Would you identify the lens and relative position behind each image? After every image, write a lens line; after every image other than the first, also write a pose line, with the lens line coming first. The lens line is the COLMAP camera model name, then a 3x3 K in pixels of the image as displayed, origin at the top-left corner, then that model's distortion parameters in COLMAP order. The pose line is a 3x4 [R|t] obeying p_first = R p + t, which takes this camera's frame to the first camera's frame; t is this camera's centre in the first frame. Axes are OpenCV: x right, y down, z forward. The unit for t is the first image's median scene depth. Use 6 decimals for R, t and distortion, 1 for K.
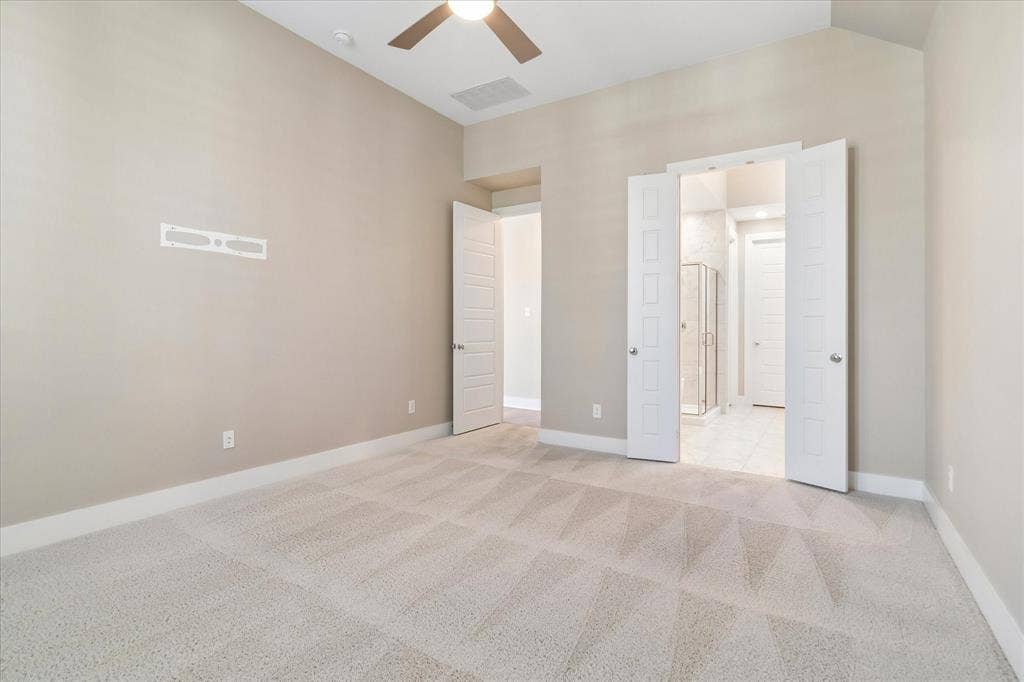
lens RADIAL K [[501.2, 0, 511.3], [0, 501.2, 322.7], [0, 0, 1]] dist [-0.000251, 0.000916]
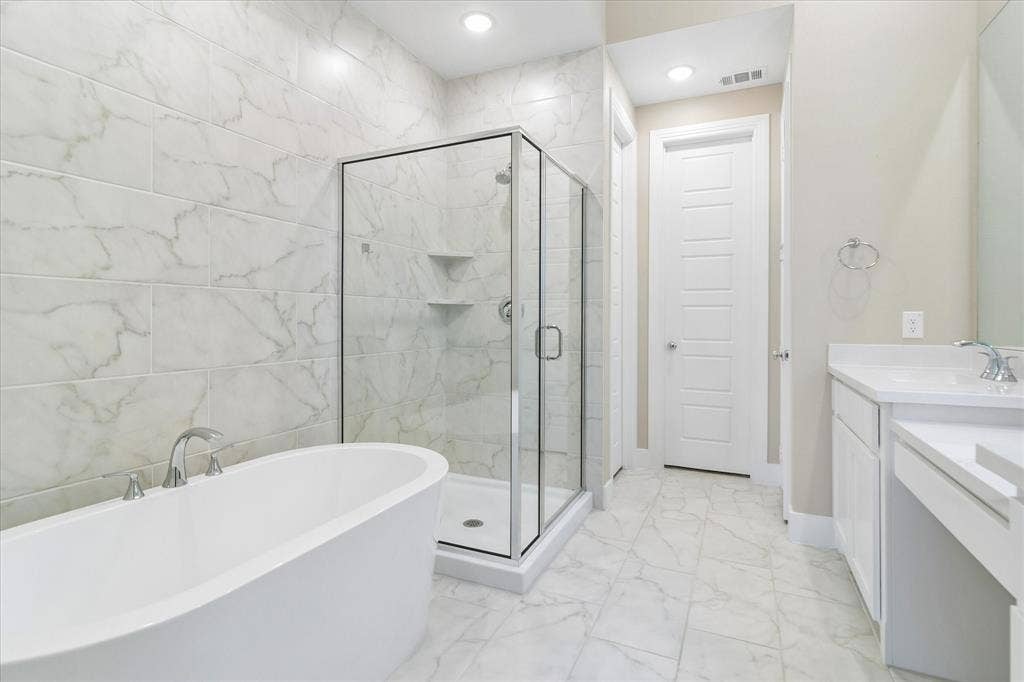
lens RADIAL K [[493.5, 0, 518.3], [0, 493.5, 318.5], [0, 0, 1]] dist [0.001025, 0.000115]
pose [[0.990407, -0.003181, 0.138146, 0.288278], [0.002114, 0.999967, 0.007869, 0.010365], [-0.138166, -0.007501, 0.990381, 0.568106]]
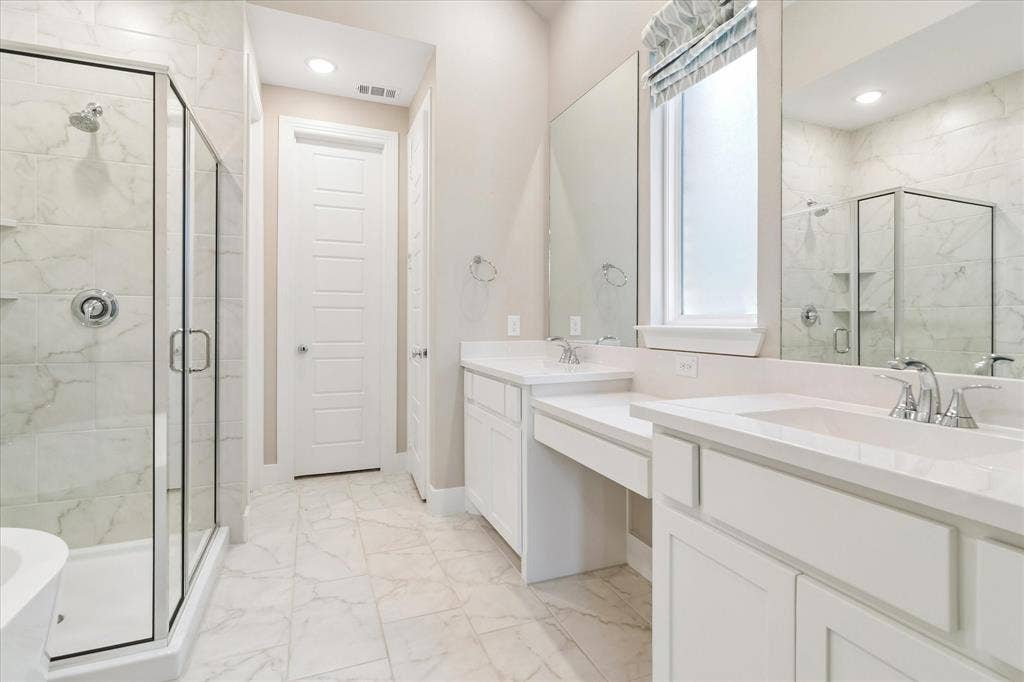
lens RADIAL K [[501.2, 0, 511.3], [0, 501.2, 322.7], [0, 0, 1]] dist [-0.000251, 0.000916]
pose [[0.587967, -0.004796, 0.808871, 0.235856], [-0.006816, 0.999918, 0.010883, 0.010227], [-0.808857, -0.011912, 0.587885, 0.600519]]
